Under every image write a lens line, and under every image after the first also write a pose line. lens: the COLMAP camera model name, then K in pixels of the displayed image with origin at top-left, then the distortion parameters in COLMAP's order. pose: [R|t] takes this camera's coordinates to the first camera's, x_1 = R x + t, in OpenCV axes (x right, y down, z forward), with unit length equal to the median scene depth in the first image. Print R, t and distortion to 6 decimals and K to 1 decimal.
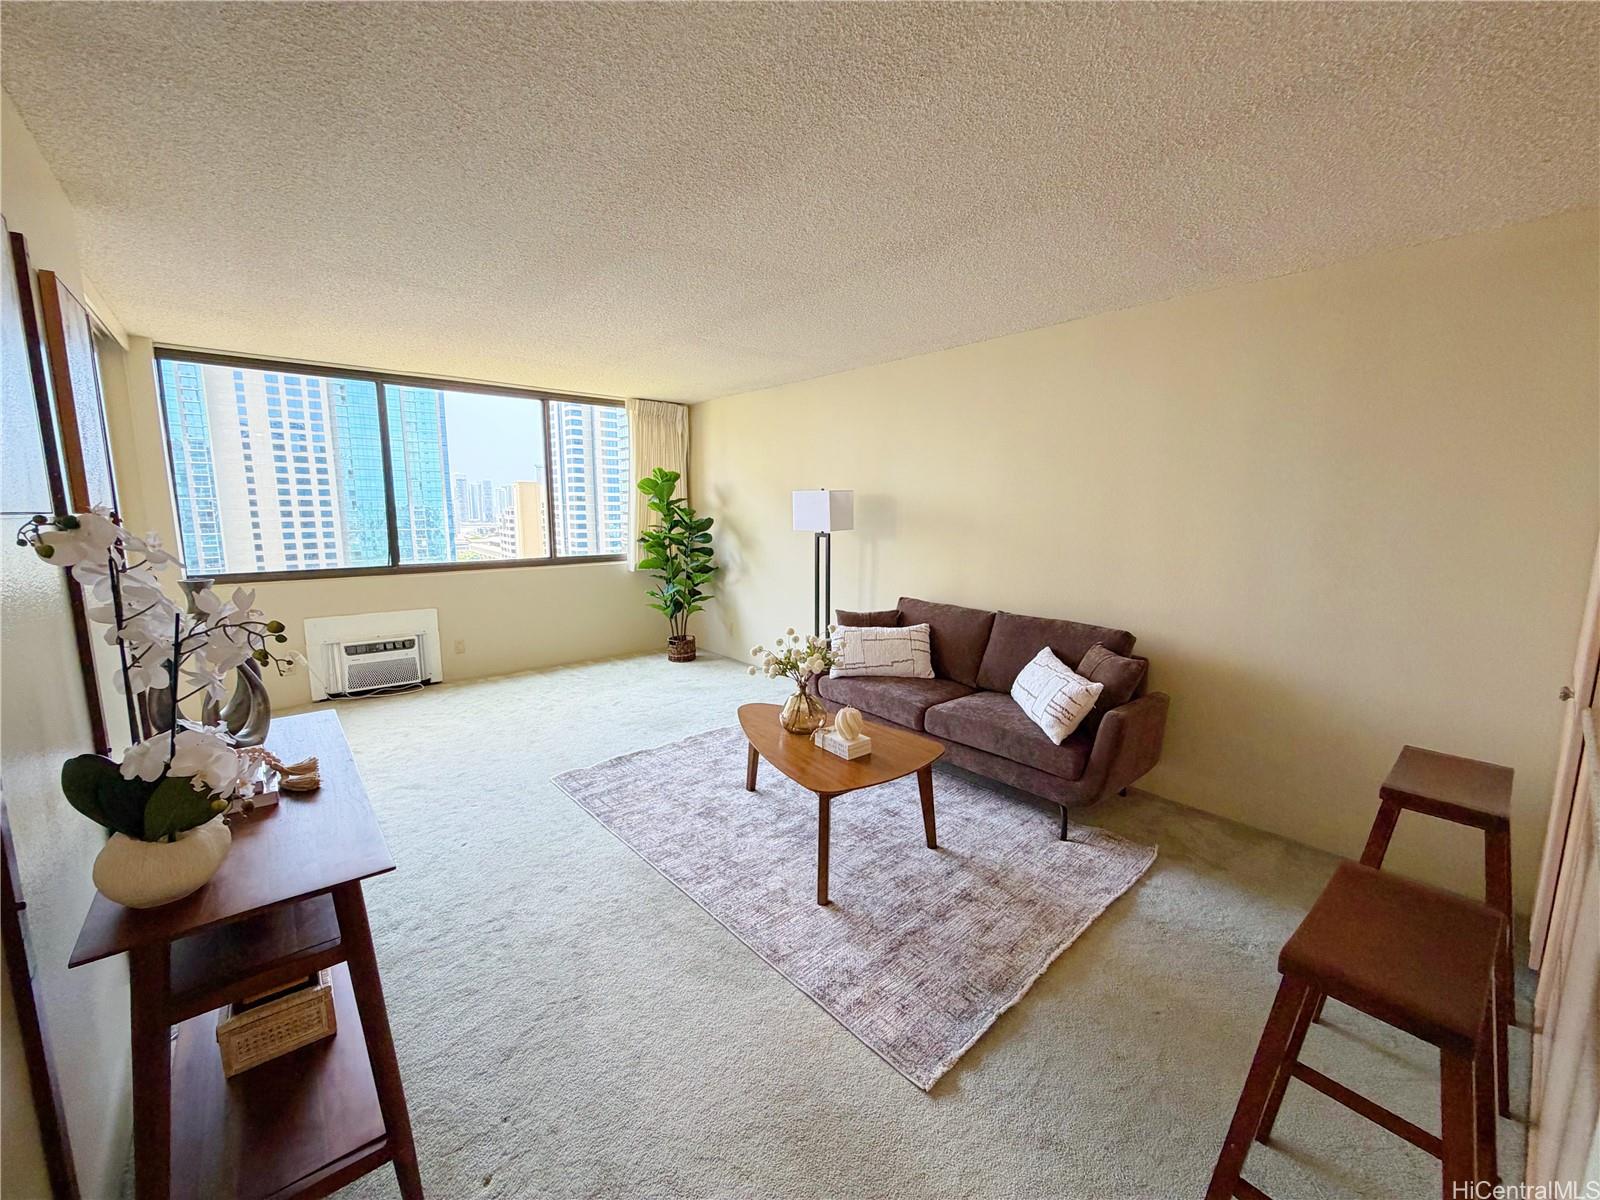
lens RADIAL K [[637.3, 0, 790.7], [0, 637.3, 600.5], [0, 0, 1]] dist [0.001705, -0.000832]
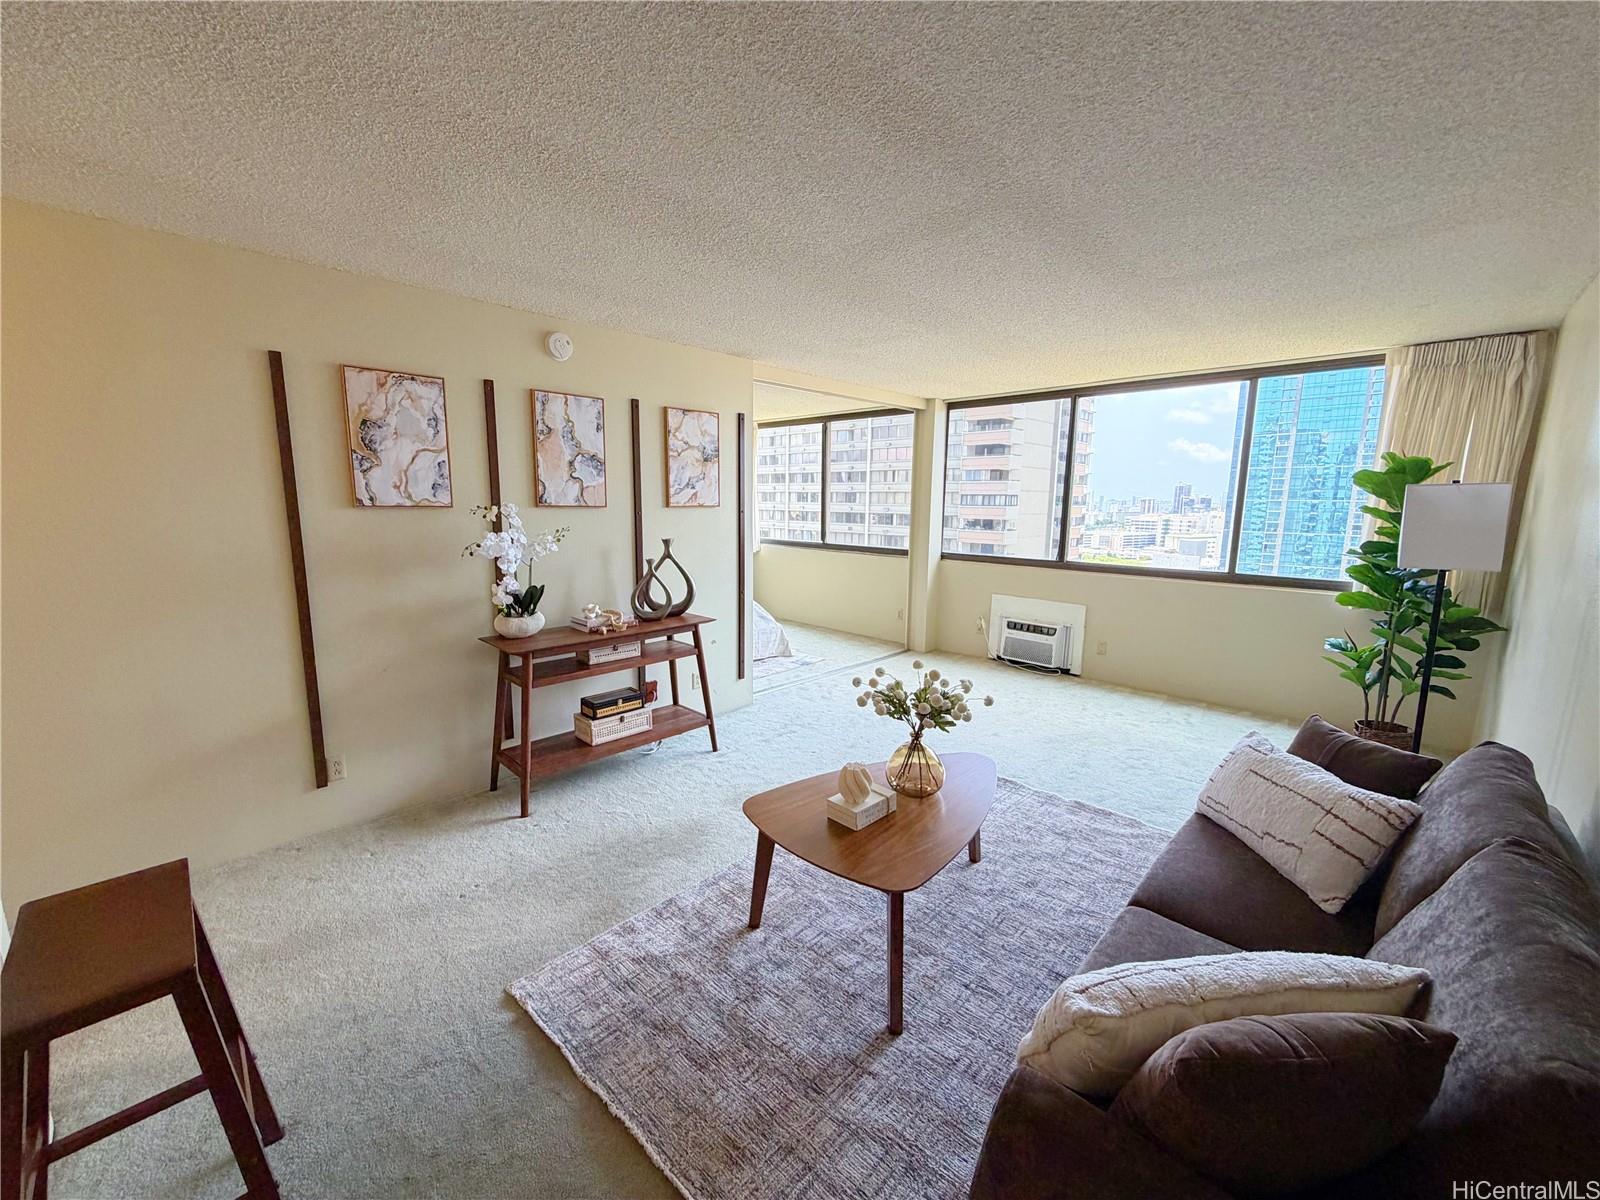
lens RADIAL K [[637.3, 0, 796.0], [0, 637.3, 598.0], [0, 0, 1]] dist [0.001705, -0.000832]
pose [[0.089282, 0.149910, -0.984660, 0.405184], [-0.157152, 0.978345, 0.134700, -0.062425], [0.983530, 0.142715, 0.110908, 0.389807]]
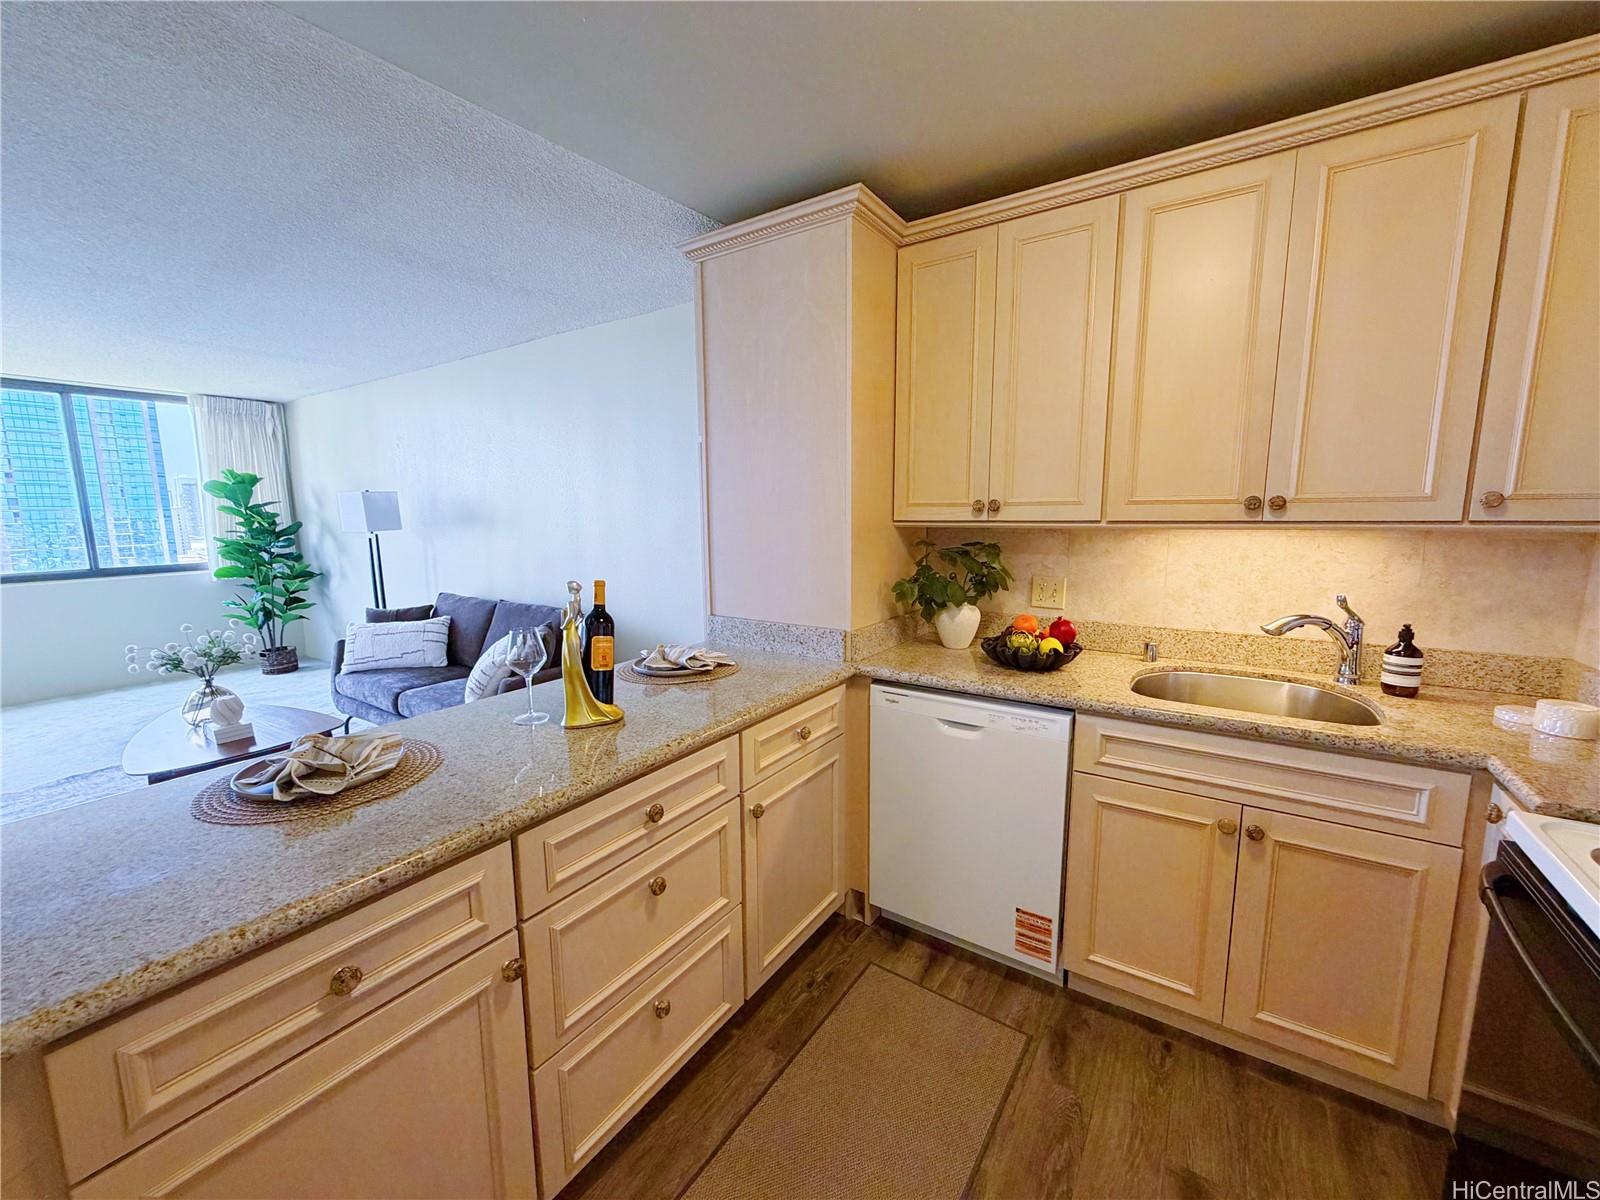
lens RADIAL K [[637.3, 0, 793.1], [0, 637.3, 602.2], [0, 0, 1]] dist [0.001705, -0.000832]
pose [[0.962272, -0.050339, 0.267394, 0.348618], [0.051363, 0.998675, 0.003168, 0.028567], [-0.267199, 0.010686, 0.963582, -0.130743]]
